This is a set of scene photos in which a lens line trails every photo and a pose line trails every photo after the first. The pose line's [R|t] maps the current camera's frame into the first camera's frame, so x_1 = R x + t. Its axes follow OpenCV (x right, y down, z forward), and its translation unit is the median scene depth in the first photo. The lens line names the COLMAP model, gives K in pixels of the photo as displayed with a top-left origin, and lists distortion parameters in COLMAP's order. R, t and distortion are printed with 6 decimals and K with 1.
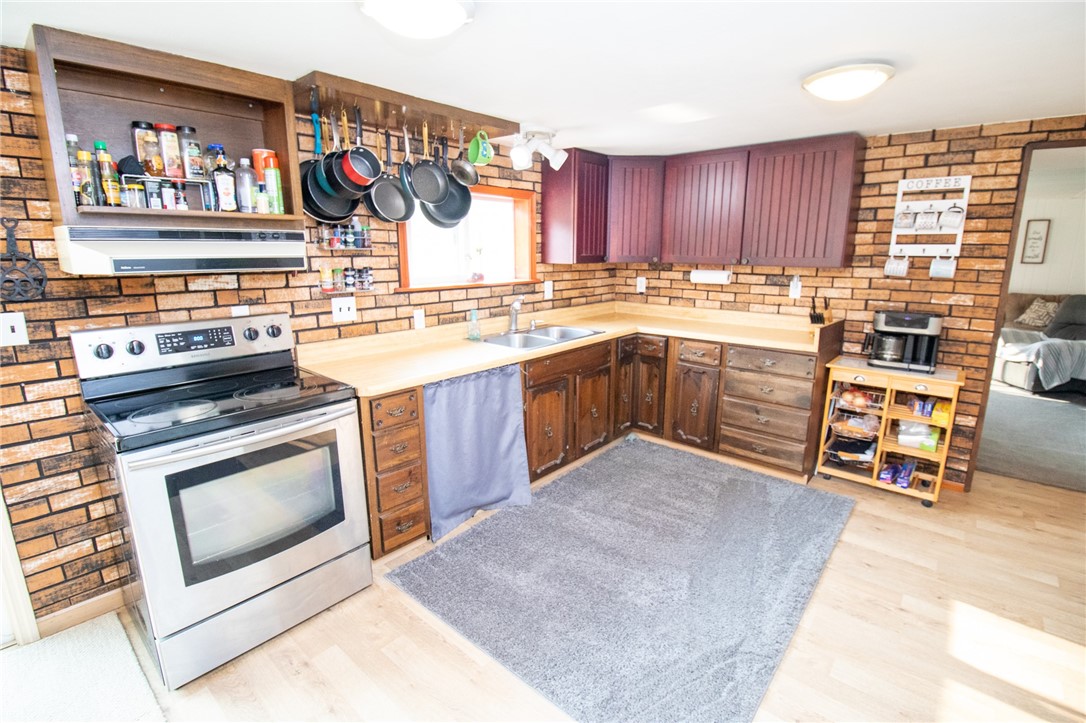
lens RADIAL K [[502.9, 0, 550.1], [0, 502.9, 359.7], [0, 0, 1]] dist [-0.002410, -0.012955]
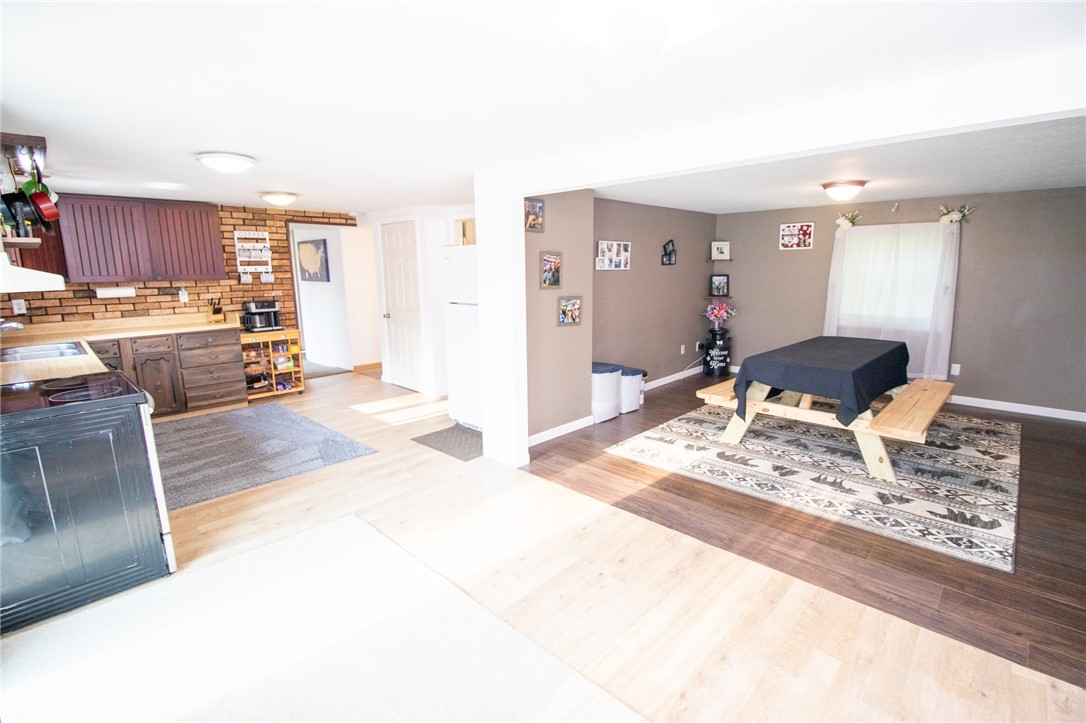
lens RADIAL K [[502.9, 0, 550.1], [0, 502.9, 359.7], [0, 0, 1]] dist [-0.002410, -0.012955]
pose [[0.049521, -0.185364, 0.981421, -1.134394], [0.221937, 0.960103, 0.170139, 0.036731], [-0.973803, 0.209388, 0.088685, -0.187904]]
